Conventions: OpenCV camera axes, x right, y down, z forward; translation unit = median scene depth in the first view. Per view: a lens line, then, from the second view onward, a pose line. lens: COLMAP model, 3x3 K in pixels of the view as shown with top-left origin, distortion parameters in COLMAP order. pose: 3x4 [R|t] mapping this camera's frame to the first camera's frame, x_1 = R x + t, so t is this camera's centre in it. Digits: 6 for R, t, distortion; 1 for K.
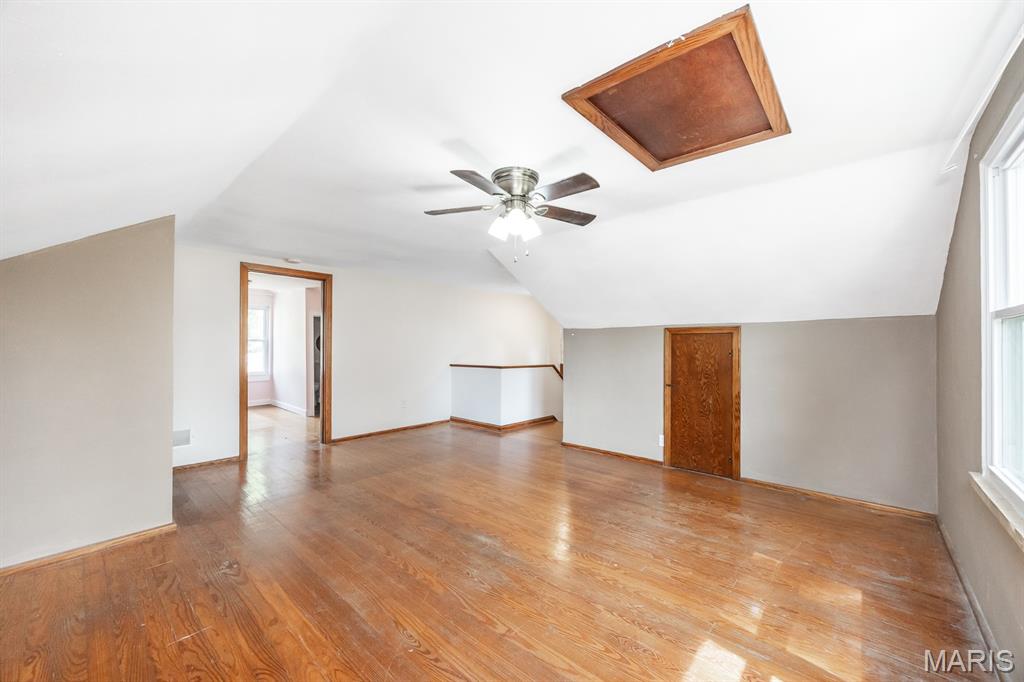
lens RADIAL K [[393.7, 0, 512.0], [0, 393.7, 341.0], [0, 0, 1]] dist [-0.000212, -0.000049]
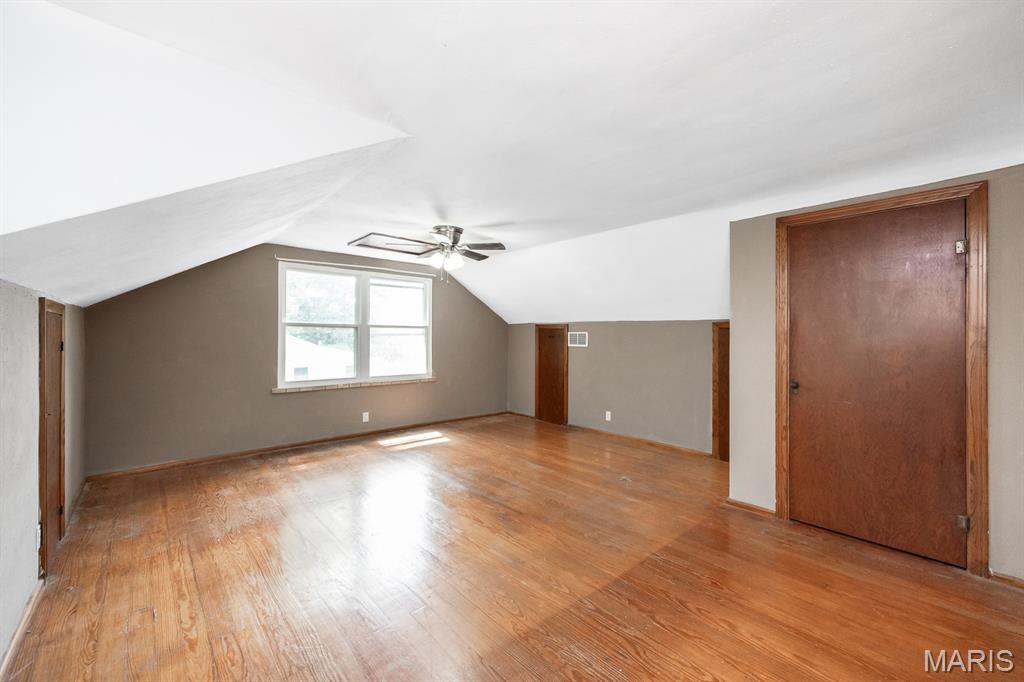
lens RADIAL K [[393.7, 0, 512.0], [0, 393.7, 341.0], [0, 0, 1]] dist [-0.000212, -0.000049]
pose [[-0.993957, -0.010279, 0.109288, -0.370086], [-0.010480, 0.999944, -0.001272, 0.017323], [-0.109269, -0.002410, -0.994009, 2.225208]]
